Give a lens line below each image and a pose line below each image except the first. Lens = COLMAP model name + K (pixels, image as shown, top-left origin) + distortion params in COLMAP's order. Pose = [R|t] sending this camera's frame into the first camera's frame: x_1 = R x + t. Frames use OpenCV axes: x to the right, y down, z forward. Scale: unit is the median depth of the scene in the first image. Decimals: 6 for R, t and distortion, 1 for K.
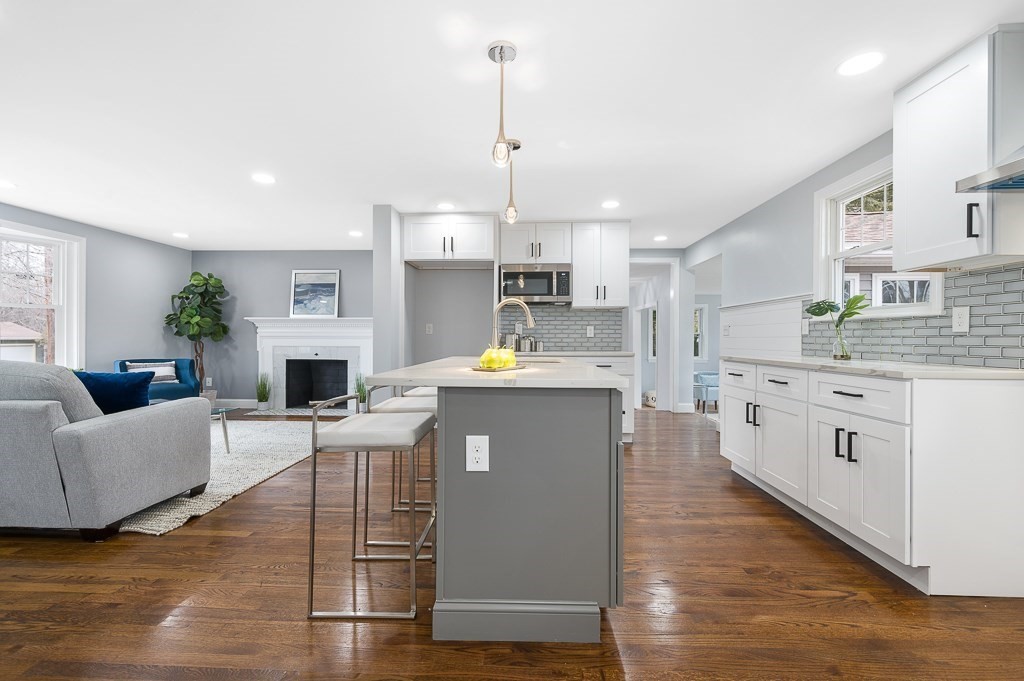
lens RADIAL K [[425.2, 0, 509.6], [0, 425.2, 337.7], [0, 0, 1]] dist [0.000470, 0.000031]
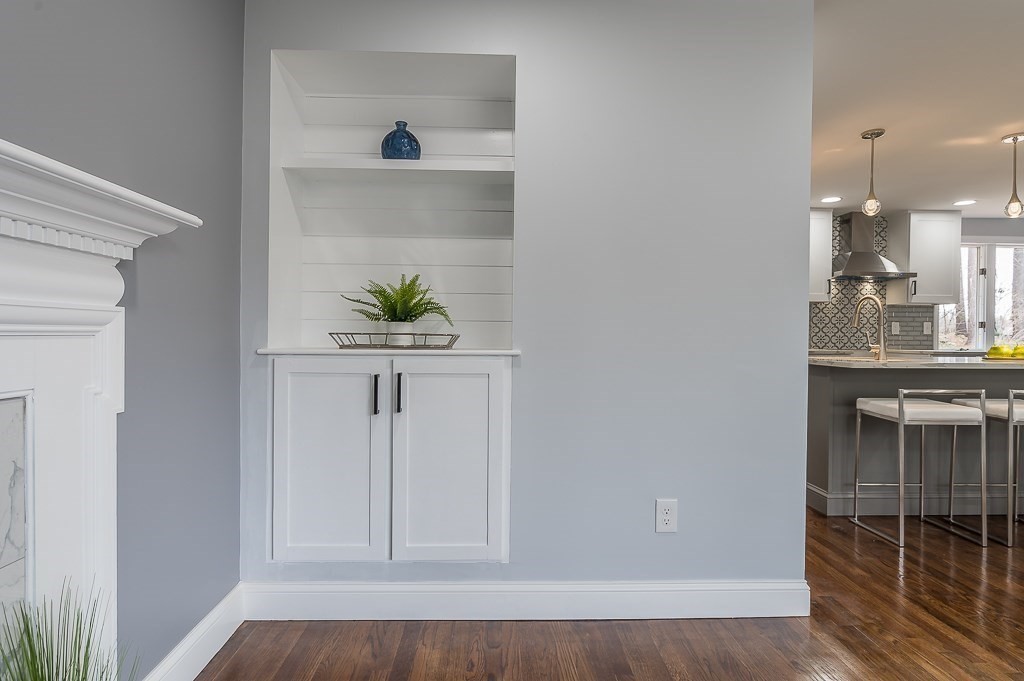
lens RADIAL K [[549.8, 0, 514.6], [0, 549.8, 340.0], [0, 0, 1]] dist [-0.000605, 0.000902]
pose [[-0.075441, -0.013296, 0.997062, -0.669952], [-0.009430, 0.999876, 0.012620, 0.000498], [-0.997106, -0.008450, -0.075557, 1.084635]]
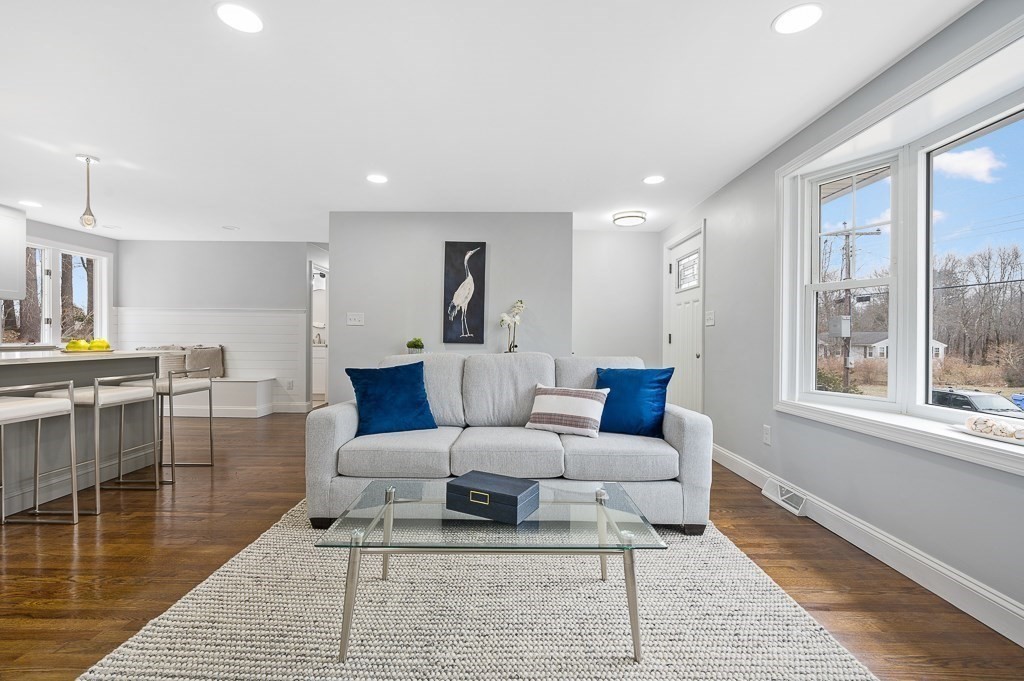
lens RADIAL K [[443.0, 0, 507.7], [0, 443.0, 341.8], [0, 0, 1]] dist [0.000067, 0.000119]
pose [[-0.999406, -0.009755, -0.033043, -0.612522], [-0.010065, 0.999907, 0.009245, 0.001680], [0.032949, 0.009572, -0.999411, 1.070336]]
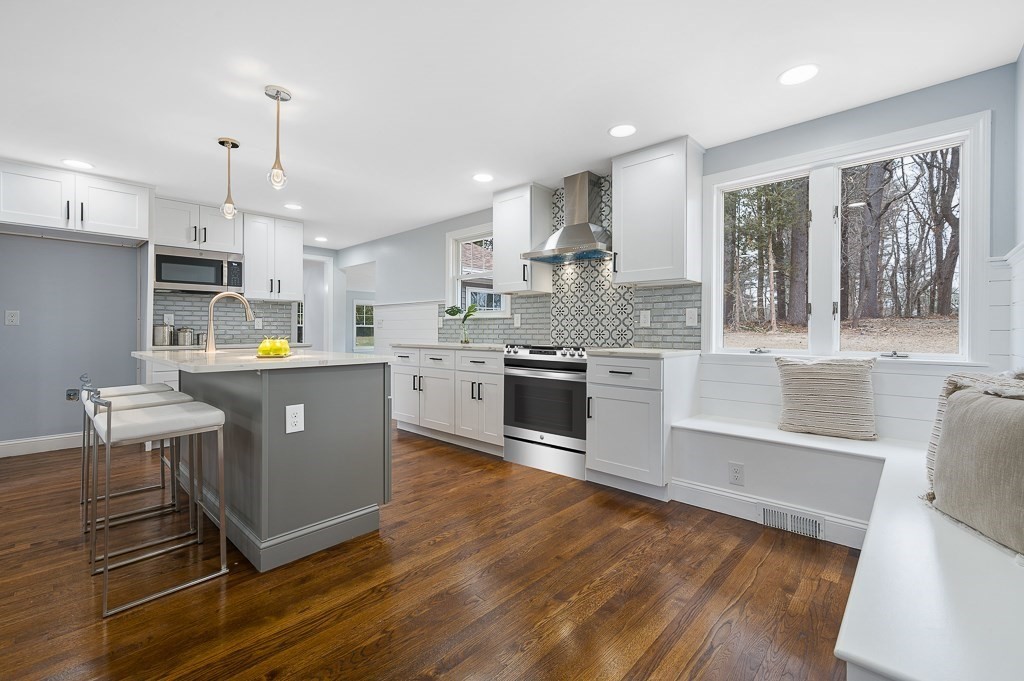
lens RADIAL K [[438.9, 0, 508.8], [0, 438.9, 330.4], [0, 0, 1]] dist [0.000328, 0.000075]
pose [[0.654476, -0.002328, 0.756079, -0.204779], [0.000457, 0.999996, 0.002683, -0.001131], [-0.756083, -0.001410, 0.654475, -0.118599]]
